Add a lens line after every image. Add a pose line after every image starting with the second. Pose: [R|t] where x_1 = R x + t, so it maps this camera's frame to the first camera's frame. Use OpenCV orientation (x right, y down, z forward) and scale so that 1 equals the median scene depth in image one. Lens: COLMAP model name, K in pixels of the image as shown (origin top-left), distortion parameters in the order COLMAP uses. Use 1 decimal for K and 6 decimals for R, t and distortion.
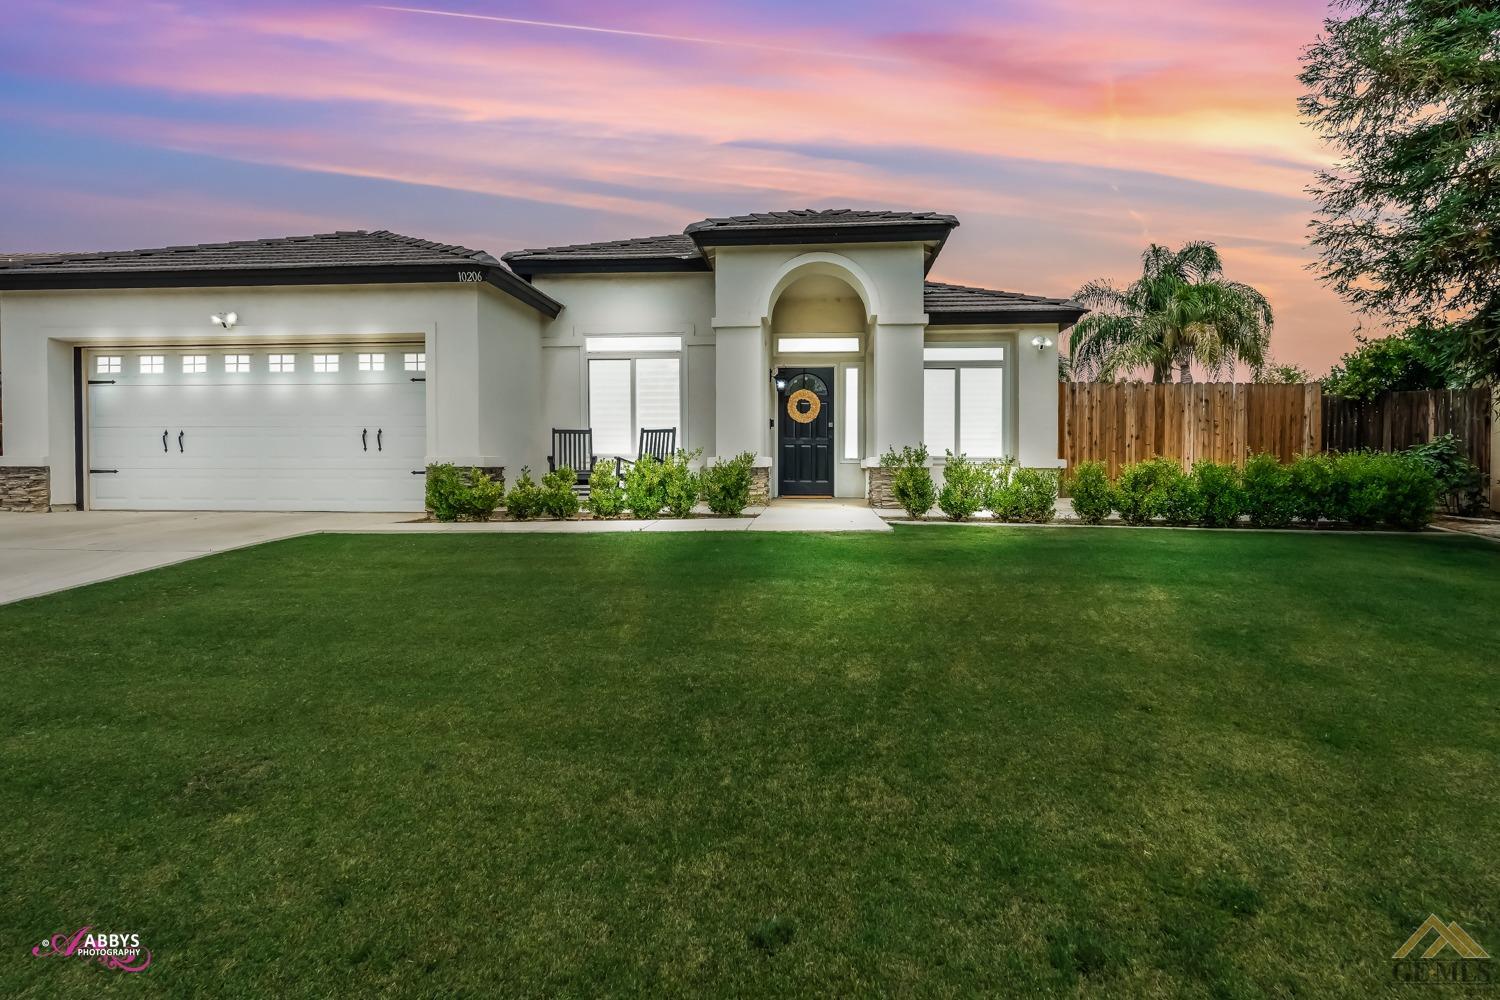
lens RADIAL K [[771.1, 0, 750.4], [0, 771.1, 472.1], [0, 0, 1]] dist [0.000004, 0.000413]
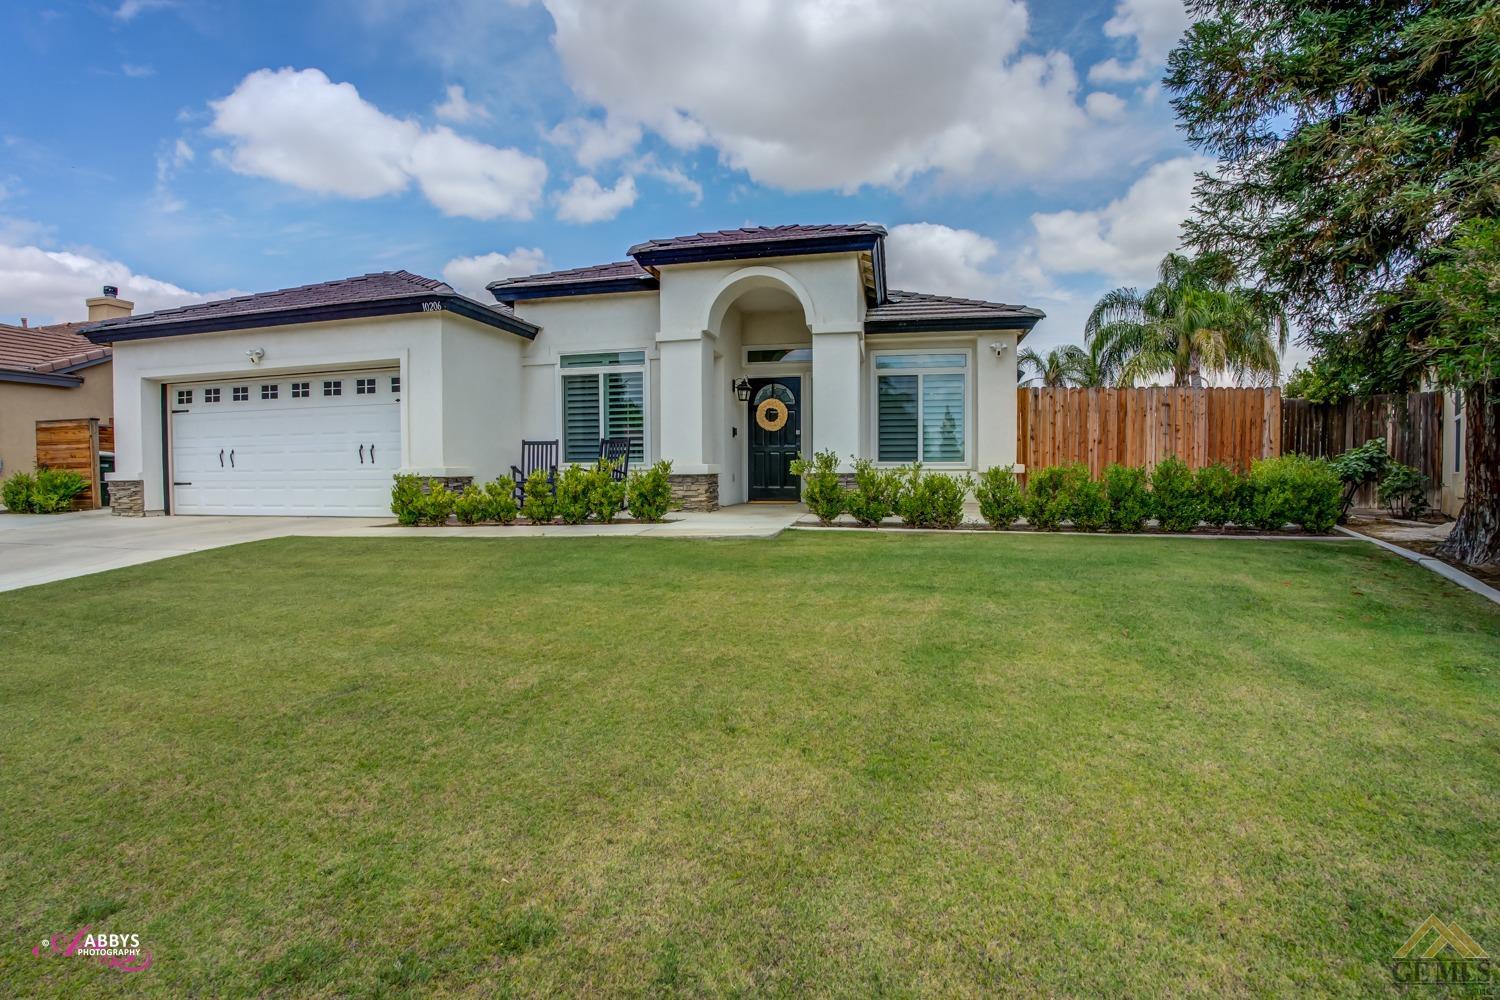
lens RADIAL K [[719.0, 0, 753.2], [0, 719.0, 498.1], [0, 0, 1]] dist [-0.106805, 0.022785]
pose [[0.992613, -0.004349, -0.121248, 0.203904], [0.007841, 0.999567, 0.028344, -0.001304], [0.121072, -0.029085, 0.992217, 0.043591]]
